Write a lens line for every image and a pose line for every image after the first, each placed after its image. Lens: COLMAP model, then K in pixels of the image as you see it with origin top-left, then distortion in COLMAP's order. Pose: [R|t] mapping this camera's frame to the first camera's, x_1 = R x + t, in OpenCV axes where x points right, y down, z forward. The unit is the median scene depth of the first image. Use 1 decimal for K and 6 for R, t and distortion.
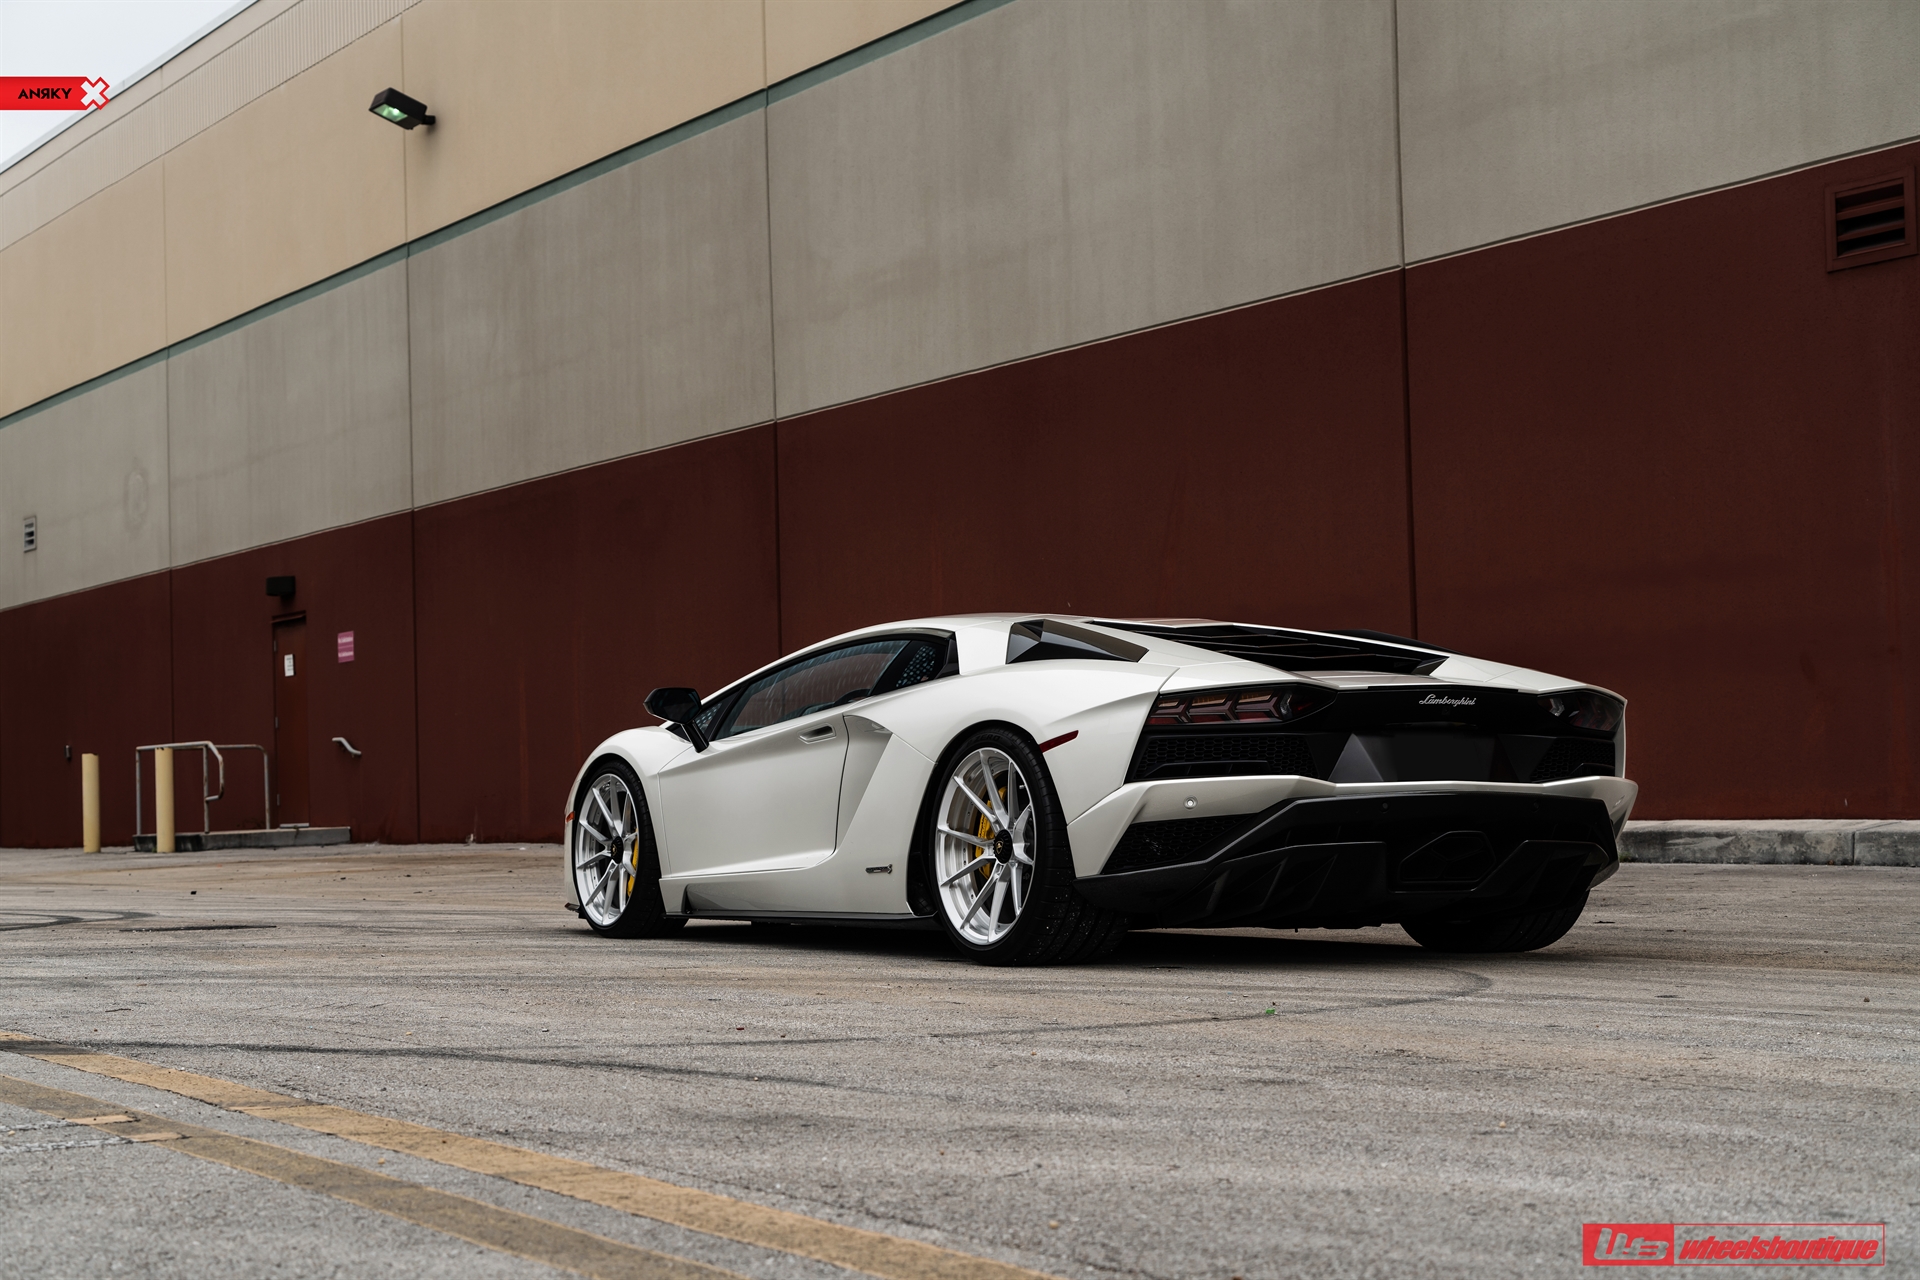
lens RADIAL K [[3229.1, 0, 960.0], [0, 3229.1, 640.0], [0, 0, 1]] dist [0.096677, 0.037674]
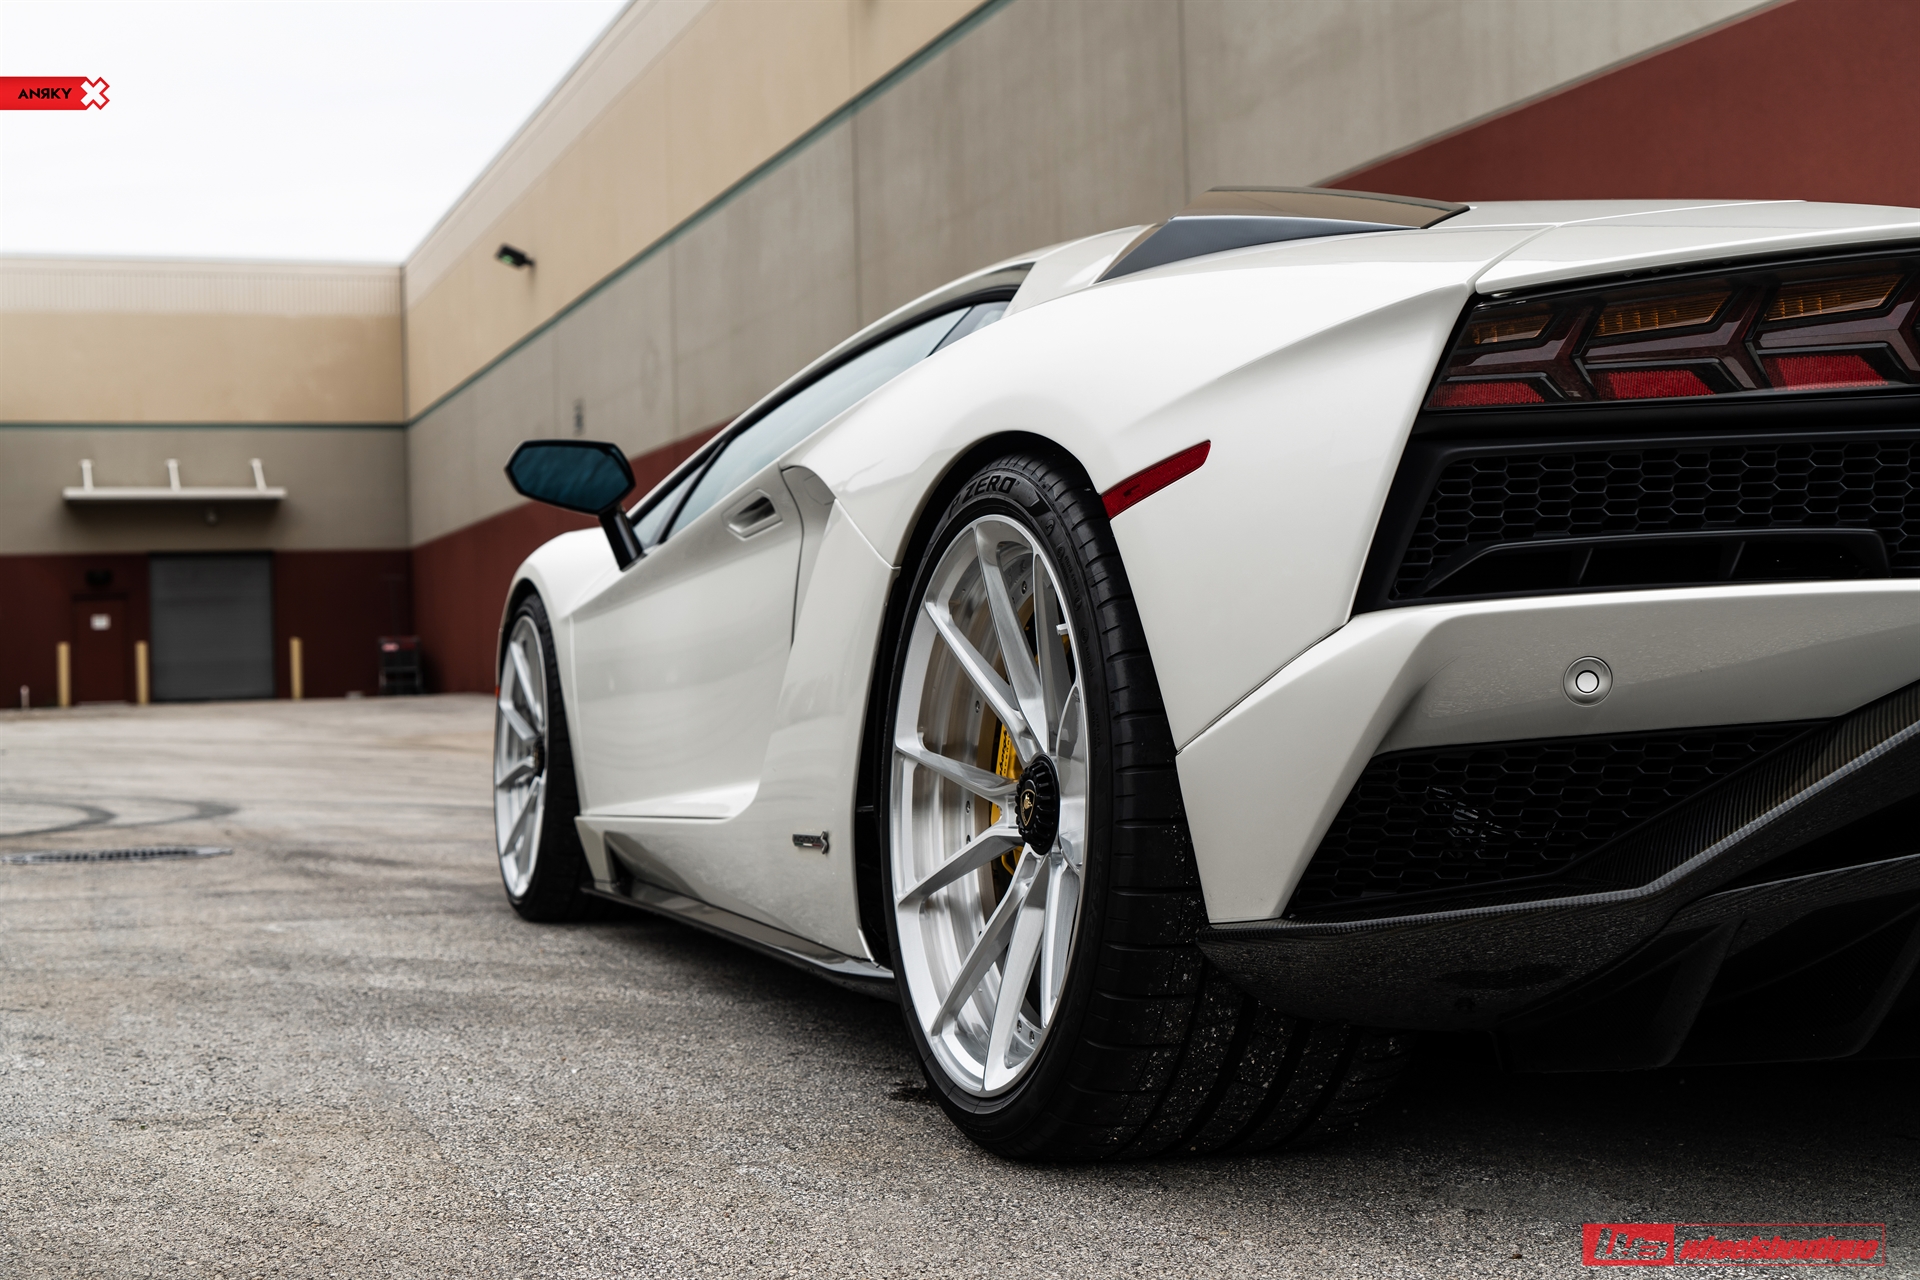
lens RADIAL K [[2639.7, 0, 960.0], [0, 2639.7, 640.0], [0, 0, 1]] dist [0.066218, -0.048636]
pose [[0.981455, -0.001690, -0.191685, 0.057718], [0.009802, 0.999095, 0.041380, 0.034240], [0.191441, -0.042491, 0.980584, 0.711757]]
